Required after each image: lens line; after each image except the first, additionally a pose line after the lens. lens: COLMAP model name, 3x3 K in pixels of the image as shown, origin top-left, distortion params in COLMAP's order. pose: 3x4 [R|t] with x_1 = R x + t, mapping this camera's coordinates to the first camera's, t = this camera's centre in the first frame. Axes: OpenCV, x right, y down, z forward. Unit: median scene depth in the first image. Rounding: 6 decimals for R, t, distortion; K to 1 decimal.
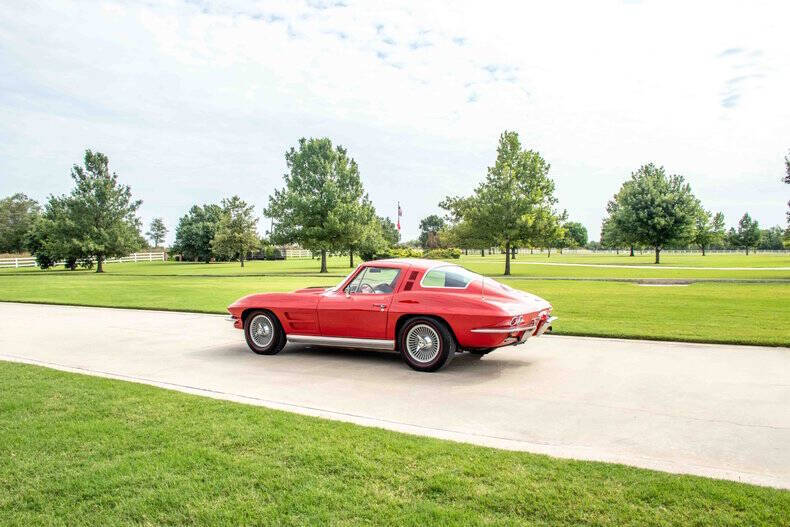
lens RADIAL K [[639.8, 0, 393.5], [0, 639.8, 262.2], [0, 0, 1]] dist [-0.126537, 0.083935]
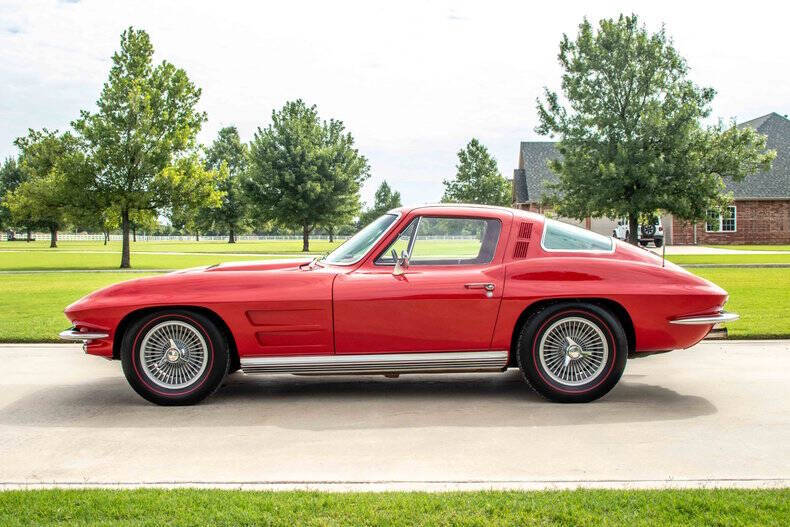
lens RADIAL K [[1012.8, 0, 389.2], [0, 1012.8, 258.9], [0, 0, 1]] dist [-0.060838, 0.000000]
pose [[0.855084, -0.010065, 0.518392, -0.101543], [0.007964, 0.999949, 0.006277, 0.007590], [-0.518429, -0.001239, 0.855120, 0.062977]]
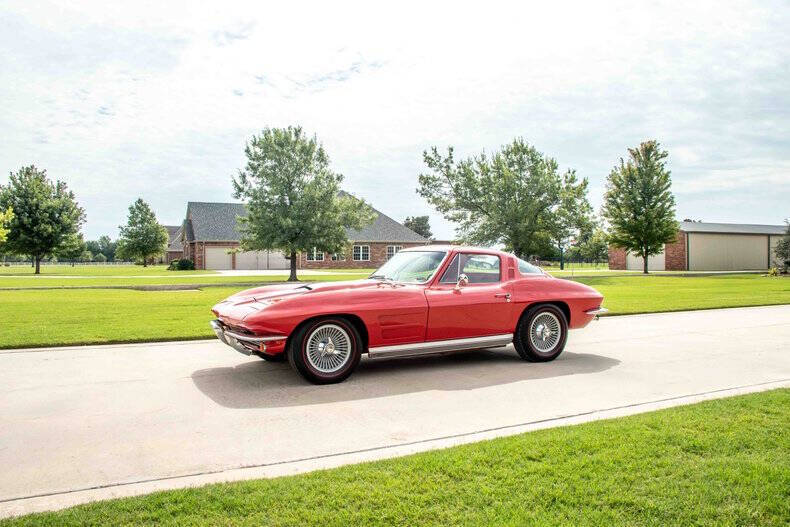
lens RADIAL K [[639.8, 0, 389.0], [0, 639.8, 268.0], [0, 0, 1]] dist [-0.126537, 0.083935]
pose [[0.515072, -0.003080, 0.857141, -0.166481], [0.012057, 0.999921, -0.003653, 0.005920], [-0.857062, 0.012216, 0.515069, 0.133029]]
